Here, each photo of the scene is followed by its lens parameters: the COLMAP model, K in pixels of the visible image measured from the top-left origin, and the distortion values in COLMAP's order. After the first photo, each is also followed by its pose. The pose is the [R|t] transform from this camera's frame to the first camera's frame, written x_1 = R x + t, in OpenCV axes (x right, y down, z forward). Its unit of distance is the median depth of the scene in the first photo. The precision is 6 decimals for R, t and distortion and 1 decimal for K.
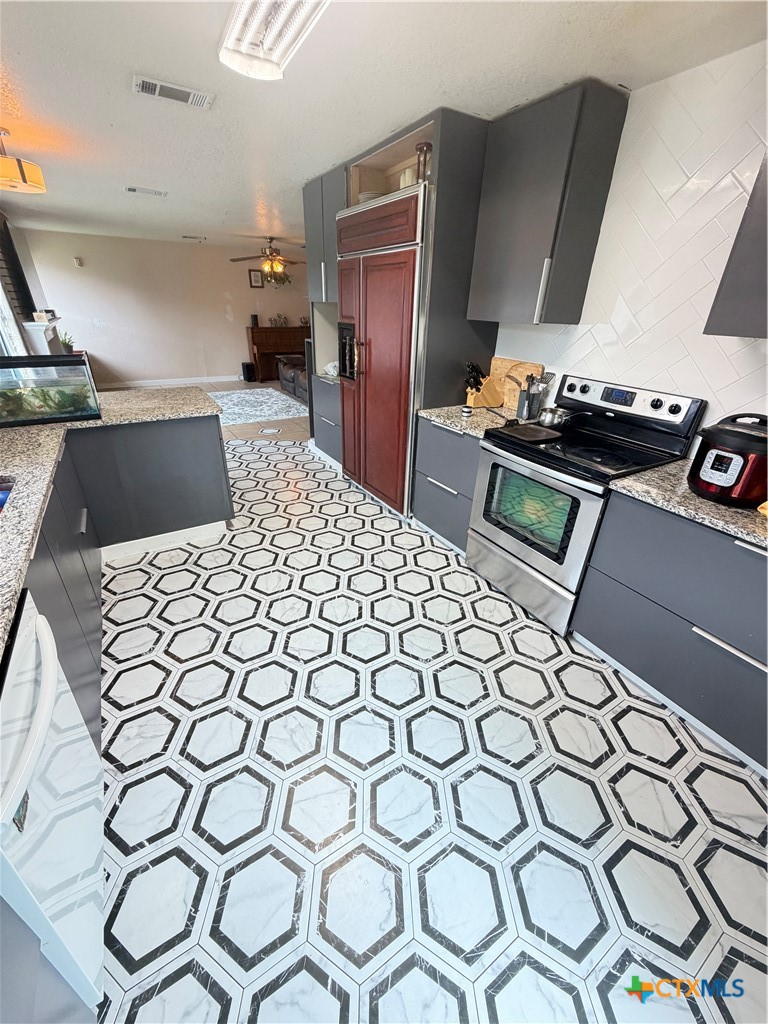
lens RADIAL K [[408.8, 0, 388.1], [0, 408.8, 509.2], [0, 0, 1]] dist [0.000153, 0.000144]
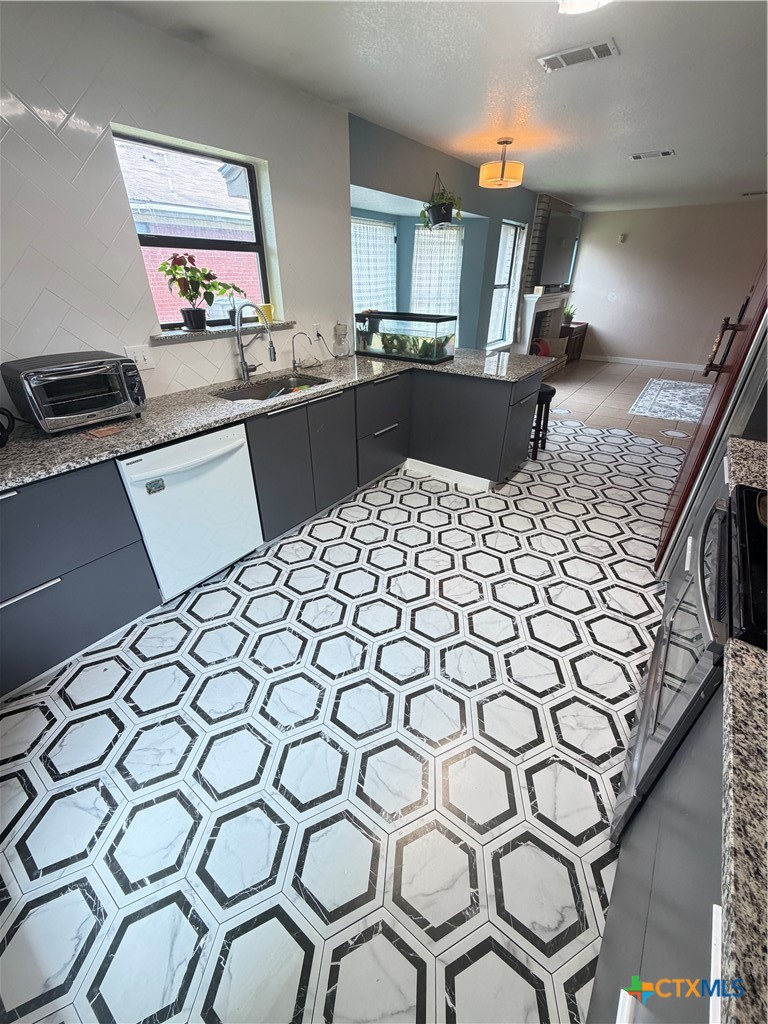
lens RADIAL K [[408.8, 0, 386.7], [0, 408.8, 512.7], [0, 0, 1]] dist [0.000153, 0.000144]
pose [[0.380759, 0.447312, -0.809280, 0.784013], [-0.406834, 0.866984, 0.287795, -0.187094], [0.830367, 0.219662, 0.512093, 0.449350]]
